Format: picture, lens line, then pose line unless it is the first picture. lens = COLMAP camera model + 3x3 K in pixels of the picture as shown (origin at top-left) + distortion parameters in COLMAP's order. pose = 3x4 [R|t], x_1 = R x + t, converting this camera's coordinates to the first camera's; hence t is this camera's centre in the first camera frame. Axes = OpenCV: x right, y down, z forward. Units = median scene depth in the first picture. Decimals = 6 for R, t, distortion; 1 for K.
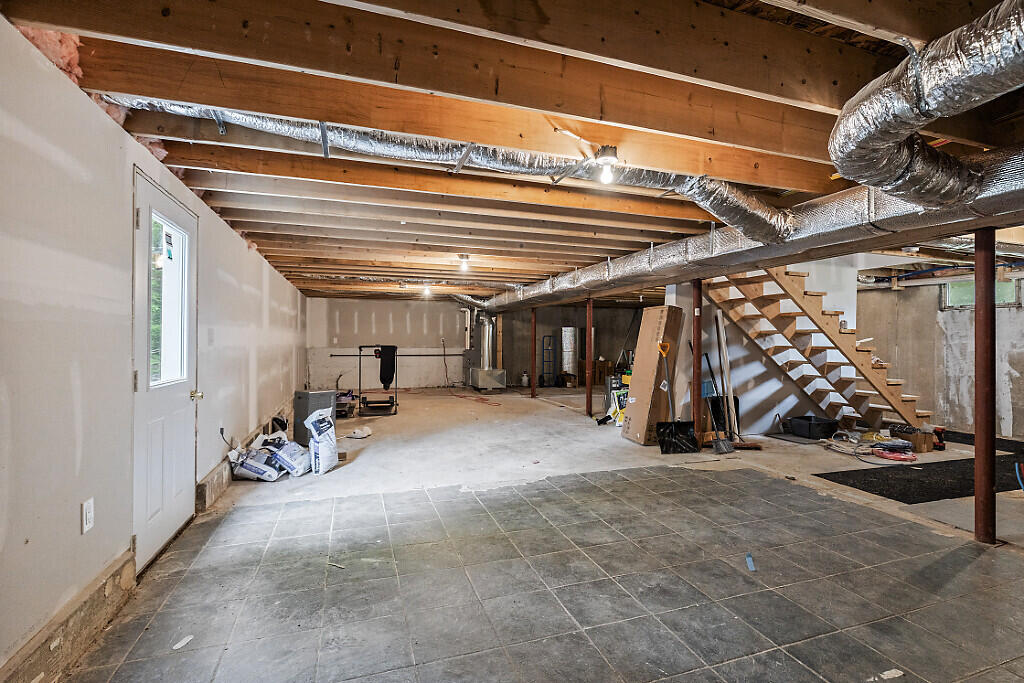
lens RADIAL K [[469.4, 0, 511.5], [0, 469.4, 341.8], [0, 0, 1]] dist [-0.002019, -0.001030]
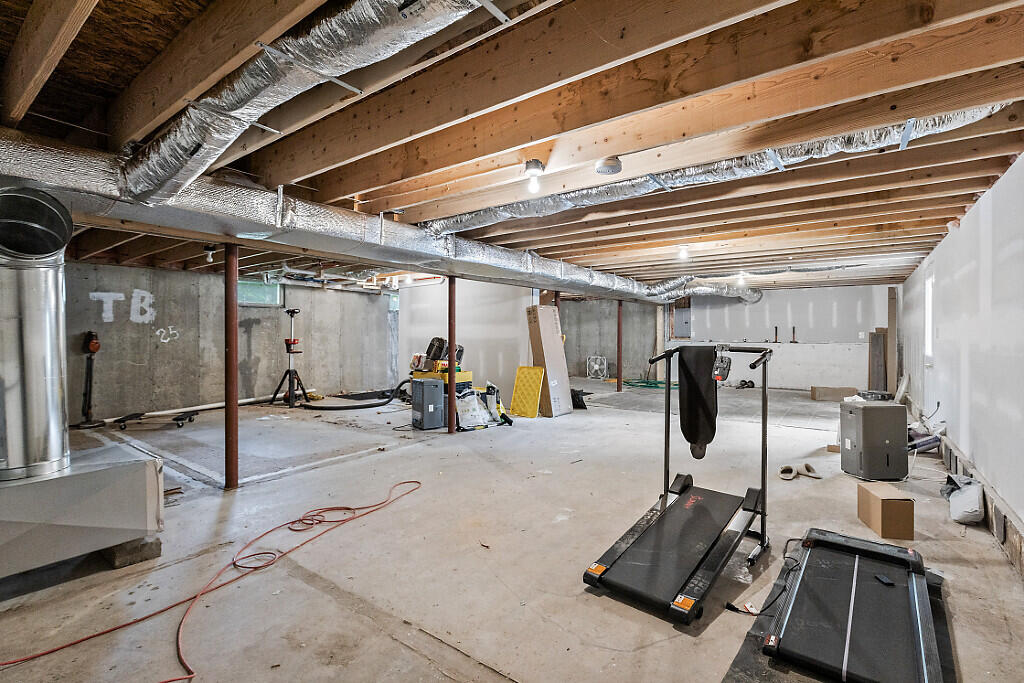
lens RADIAL K [[469.4, 0, 513.5], [0, 469.4, 338.4], [0, 0, 1]] dist [-0.002019, -0.001030]
pose [[-0.555083, -0.014866, 0.831662, -0.573933], [-0.003724, 0.999875, 0.015387, -0.006198], [-0.831787, 0.005443, -0.555069, 1.472587]]
